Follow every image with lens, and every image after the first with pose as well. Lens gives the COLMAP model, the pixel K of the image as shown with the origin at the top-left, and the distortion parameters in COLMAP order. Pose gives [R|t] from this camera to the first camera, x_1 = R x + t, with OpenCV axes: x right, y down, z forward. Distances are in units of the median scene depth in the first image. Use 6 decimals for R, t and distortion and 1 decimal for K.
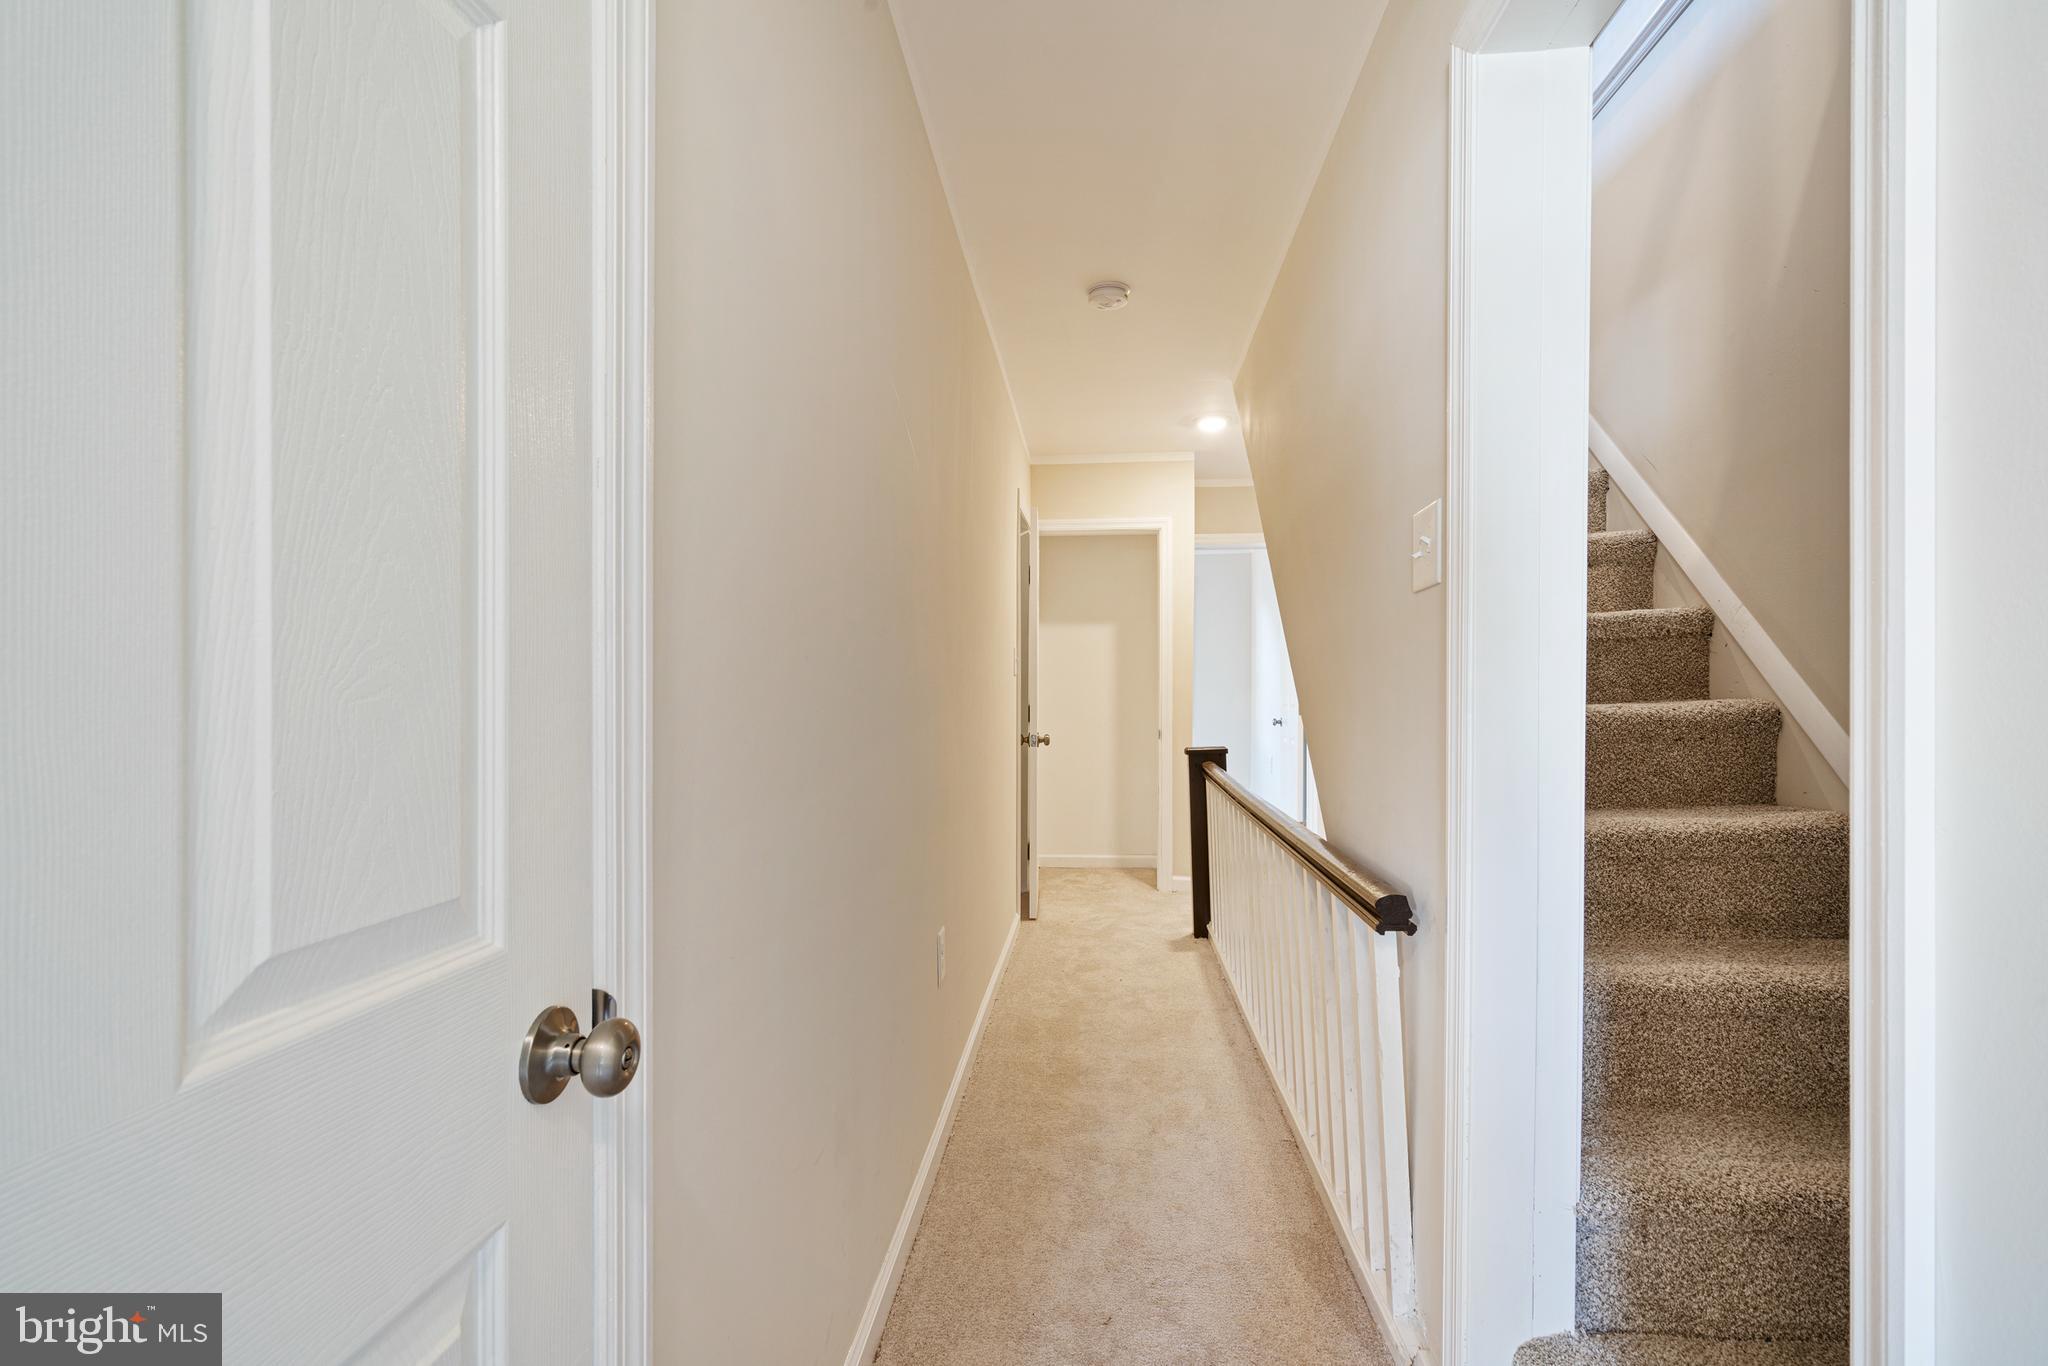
lens RADIAL K [[1003.3, 0, 1024.2], [0, 1003.3, 687.3], [0, 0, 1]] dist [0.000727, 0.000003]
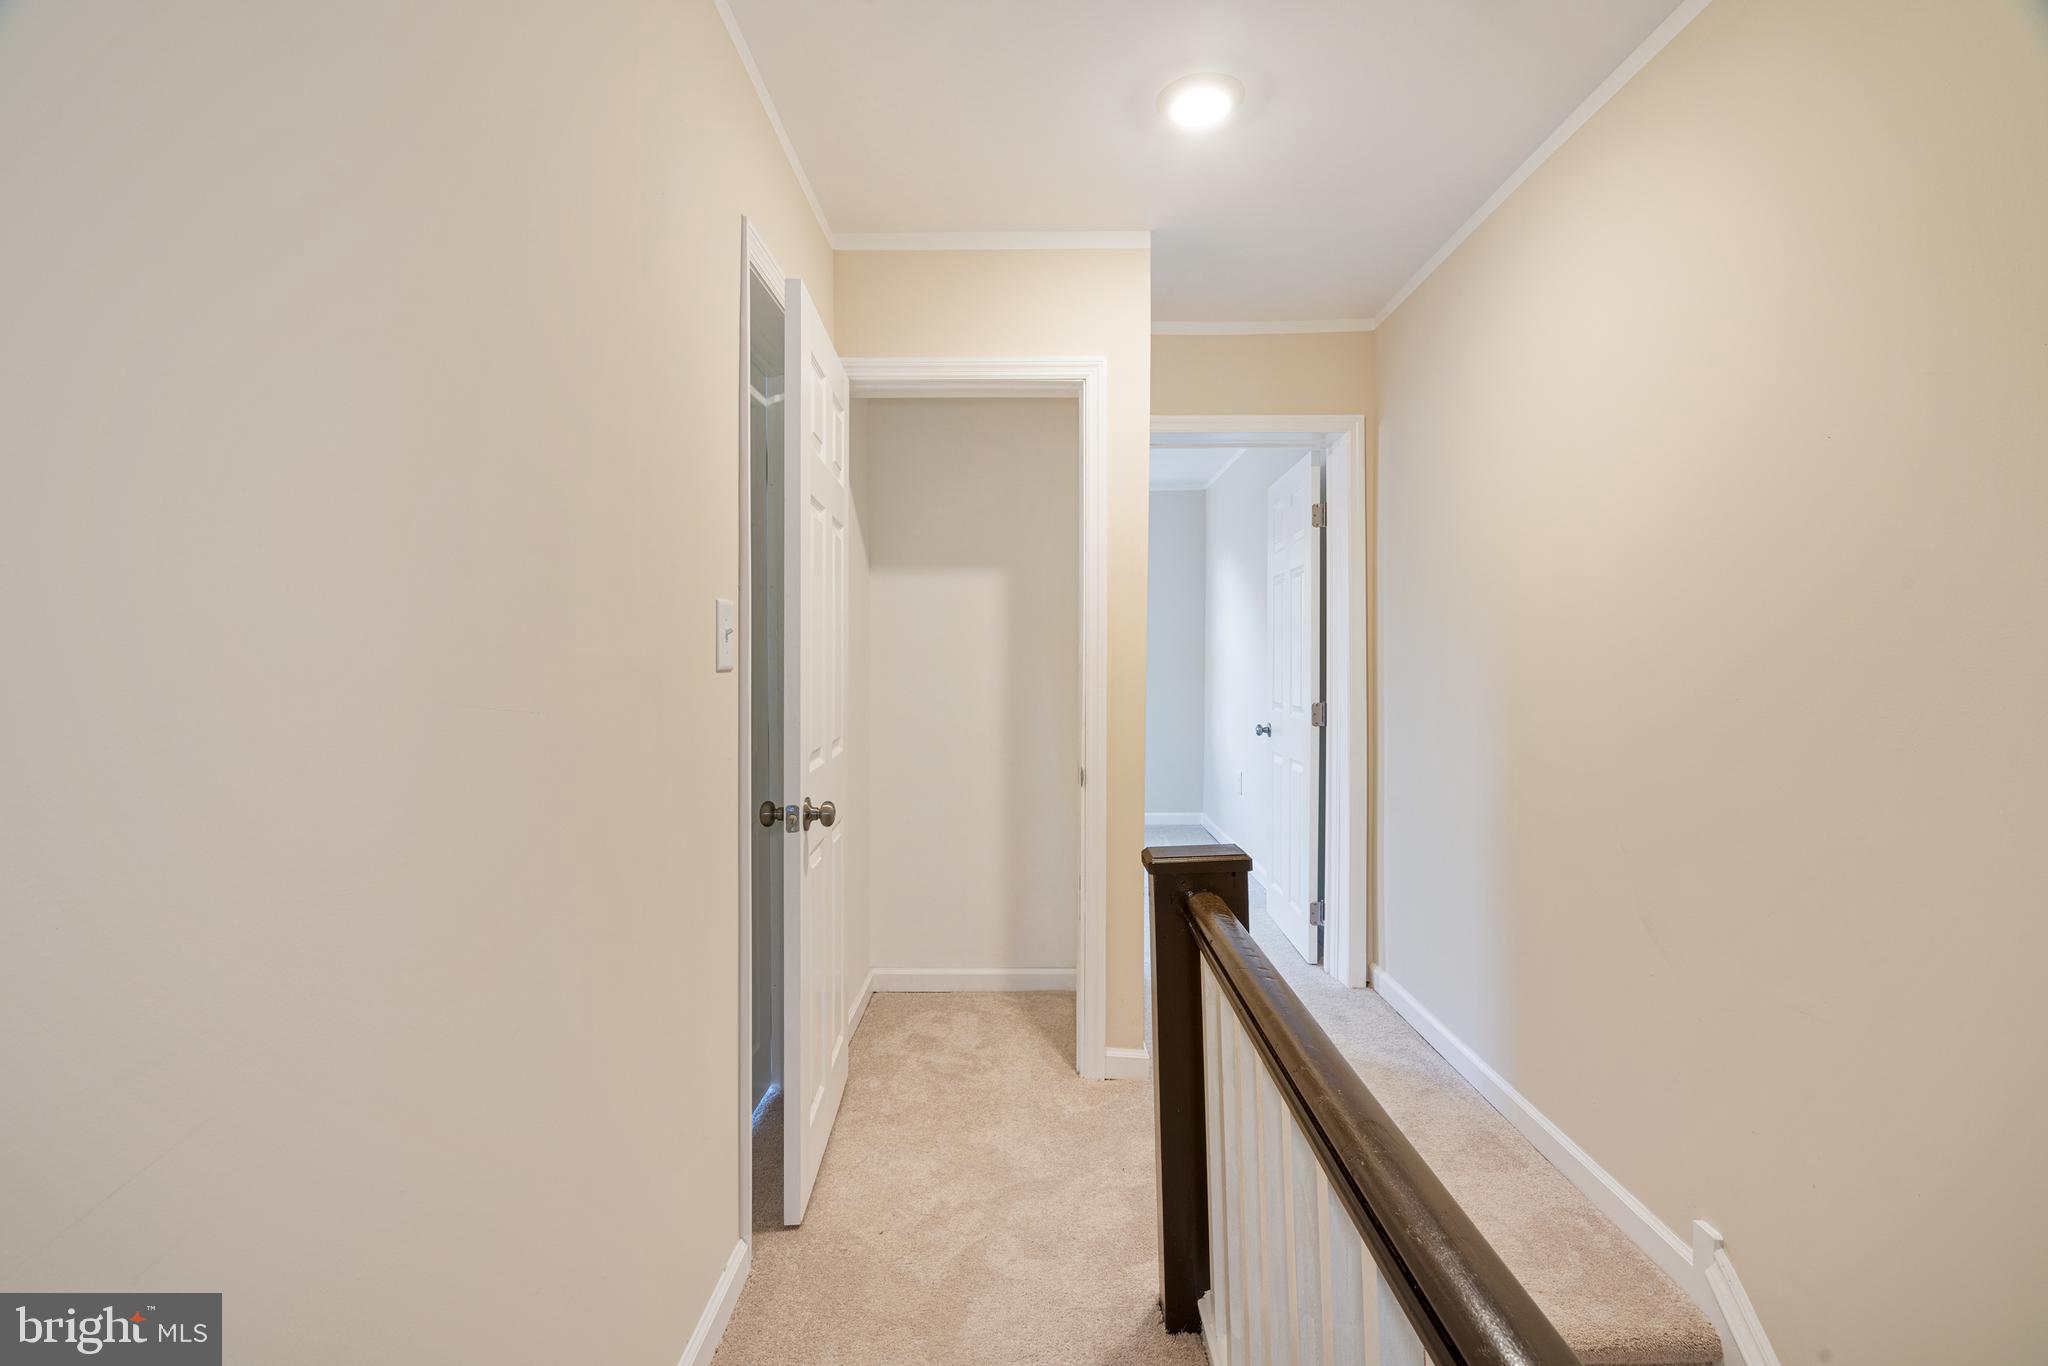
lens RADIAL K [[950.3, 0, 1024.4], [0, 950.3, 672.4], [0, 0, 1]] dist [-0.000841, -0.000027]
pose [[0.997519, 0.001343, 0.070381, 0.079575], [-0.002374, 0.999891, 0.014573, -0.016154], [-0.070354, -0.014704, 0.997414, 0.576193]]
